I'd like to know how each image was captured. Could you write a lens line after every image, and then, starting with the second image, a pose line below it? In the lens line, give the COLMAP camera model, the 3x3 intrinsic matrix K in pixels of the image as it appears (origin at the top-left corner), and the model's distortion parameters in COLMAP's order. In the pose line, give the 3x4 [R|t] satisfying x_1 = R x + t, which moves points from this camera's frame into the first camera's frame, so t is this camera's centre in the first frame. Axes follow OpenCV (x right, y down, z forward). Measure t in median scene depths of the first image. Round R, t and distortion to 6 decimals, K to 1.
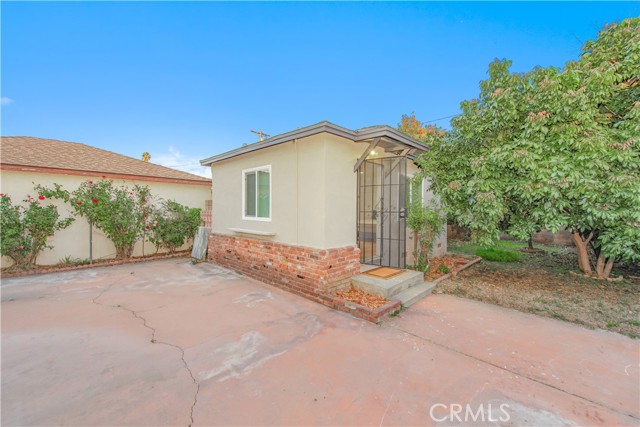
lens RADIAL K [[258.1, 0, 323.1], [0, 258.1, 210.2], [0, 0, 1]] dist [0.002251, -0.000005]
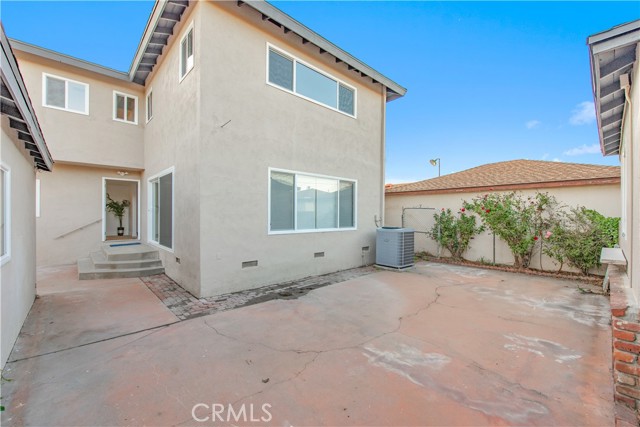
lens RADIAL K [[262.3, 0, 323.0], [0, 262.3, 217.1], [0, 0, 1]] dist [0.000699, 0.000103]
pose [[-0.070623, -0.007313, -0.997476, 0.456400], [-0.008994, 0.999937, -0.006695, 0.004751], [0.997462, 0.008498, -0.070685, 0.457357]]
